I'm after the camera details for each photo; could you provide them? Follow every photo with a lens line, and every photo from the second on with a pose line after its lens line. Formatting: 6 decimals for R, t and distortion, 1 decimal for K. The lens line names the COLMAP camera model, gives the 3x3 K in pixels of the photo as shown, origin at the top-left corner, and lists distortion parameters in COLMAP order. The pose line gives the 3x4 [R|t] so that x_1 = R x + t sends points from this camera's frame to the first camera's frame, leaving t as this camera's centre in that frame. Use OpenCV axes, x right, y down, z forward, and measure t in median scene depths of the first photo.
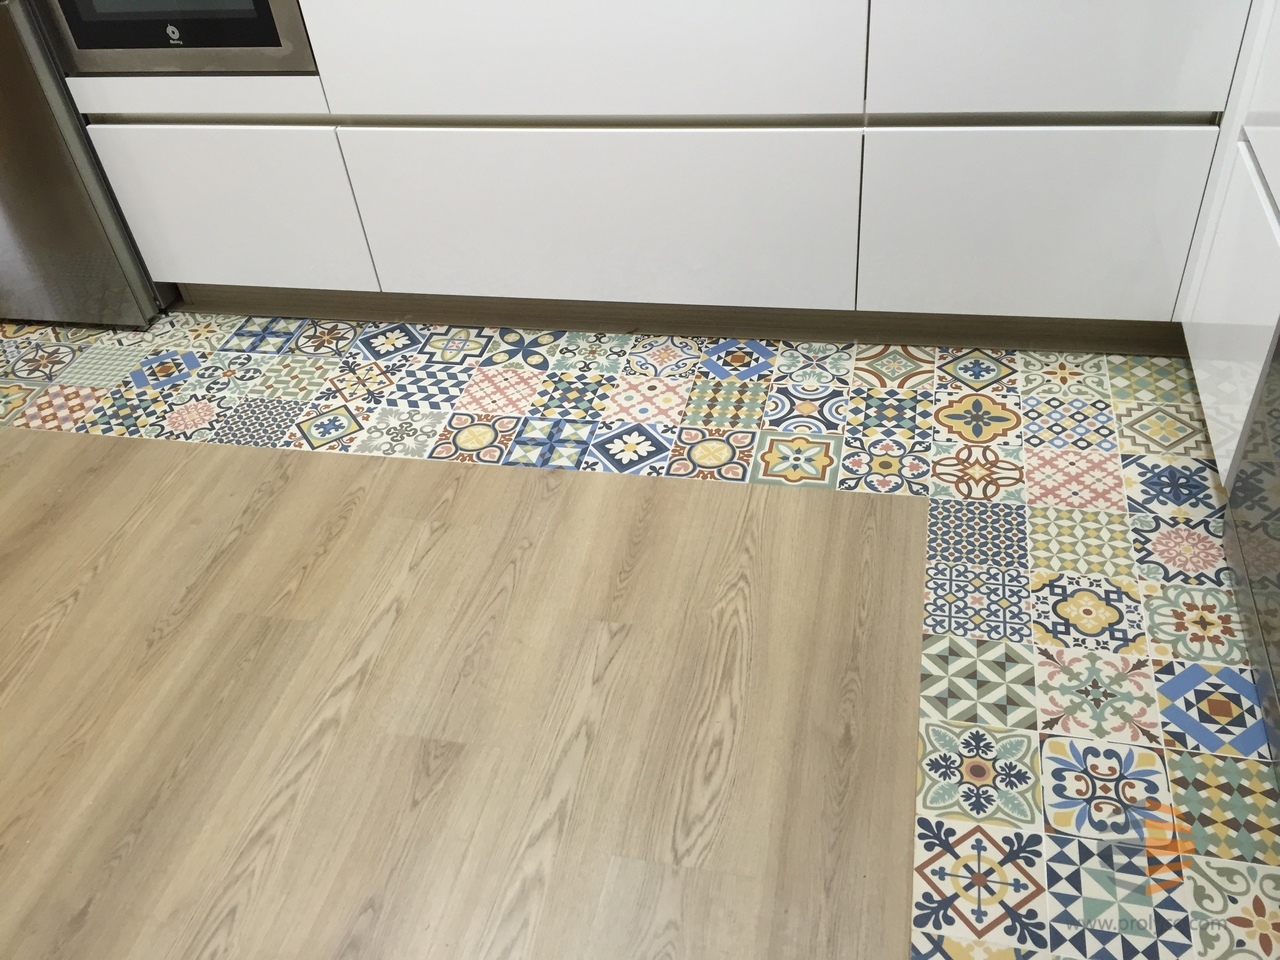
lens RADIAL K [[1088.2, 0, 634.1], [0, 1088.2, 481.3], [0, 0, 1]] dist [0.082167, -0.106069]
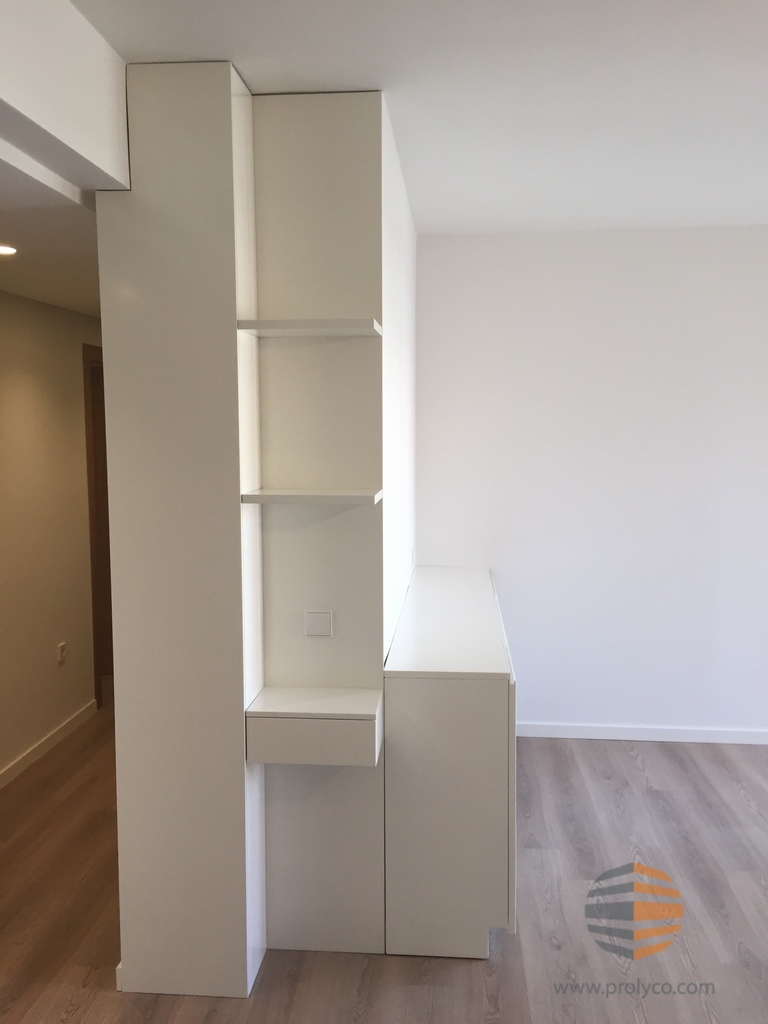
lens RADIAL K [[870.6, 0, 386.5], [0, 870.6, 508.9], [0, 0, 1]] dist [0.082167, -0.106069]
pose [[-0.982615, 0.112963, -0.147335, 0.644963], [-0.027900, 0.694732, 0.718727, -1.337915], [0.183548, 0.710342, -0.679503, 1.264253]]
